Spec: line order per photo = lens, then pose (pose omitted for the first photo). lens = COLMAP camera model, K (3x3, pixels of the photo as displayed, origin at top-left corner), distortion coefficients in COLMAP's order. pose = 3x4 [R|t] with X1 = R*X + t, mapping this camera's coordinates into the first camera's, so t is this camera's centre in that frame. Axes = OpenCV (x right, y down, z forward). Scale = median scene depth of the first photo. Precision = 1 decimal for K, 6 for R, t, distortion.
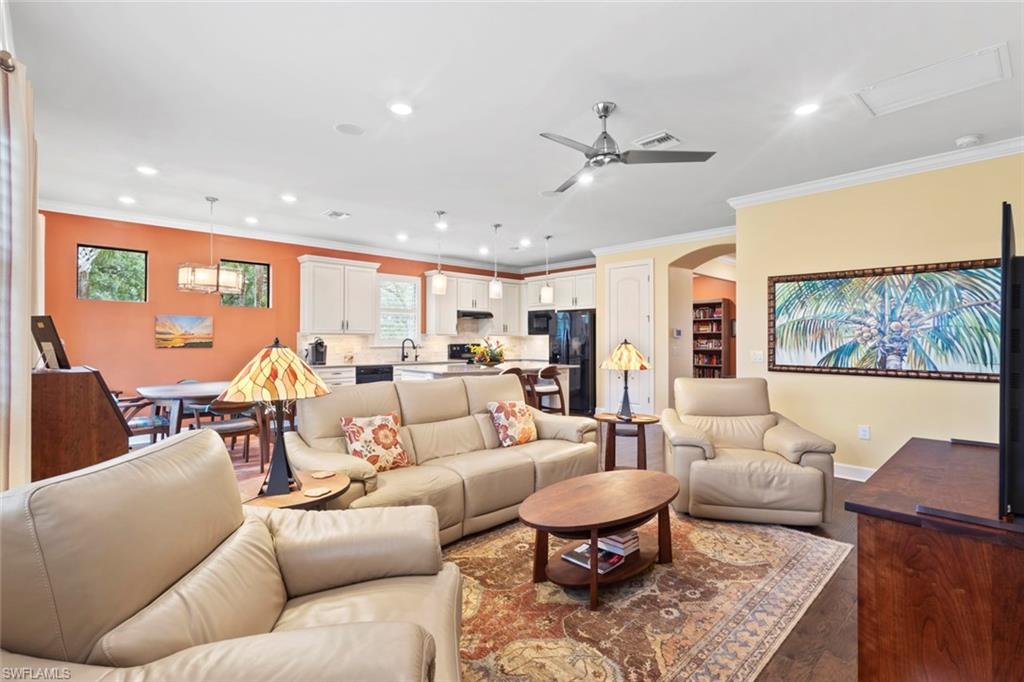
lens RADIAL K [[469.1, 0, 510.2], [0, 469.1, 339.5], [0, 0, 1]] dist [0.003311, 0.000679]
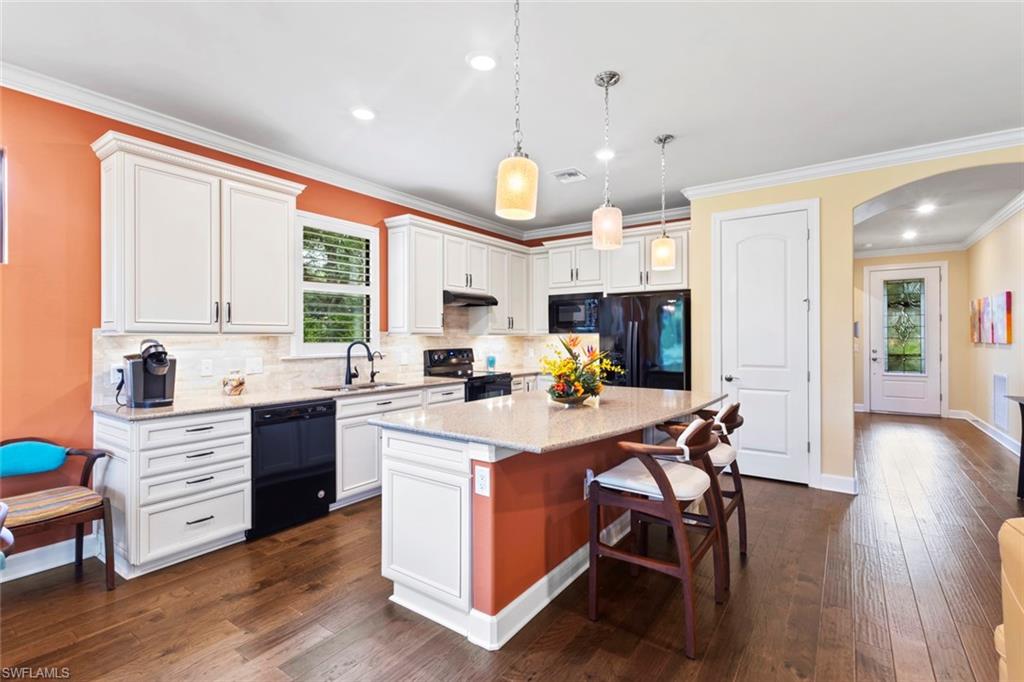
lens RADIAL K [[469.1, 0, 514.3], [0, 469.1, 339.4], [0, 0, 1]] dist [0.003311, 0.000679]
pose [[0.980171, -0.004990, 0.198093, -0.147297], [0.004329, 0.999984, 0.003770, -0.004816], [-0.198108, -0.002837, 0.980176, 0.440677]]
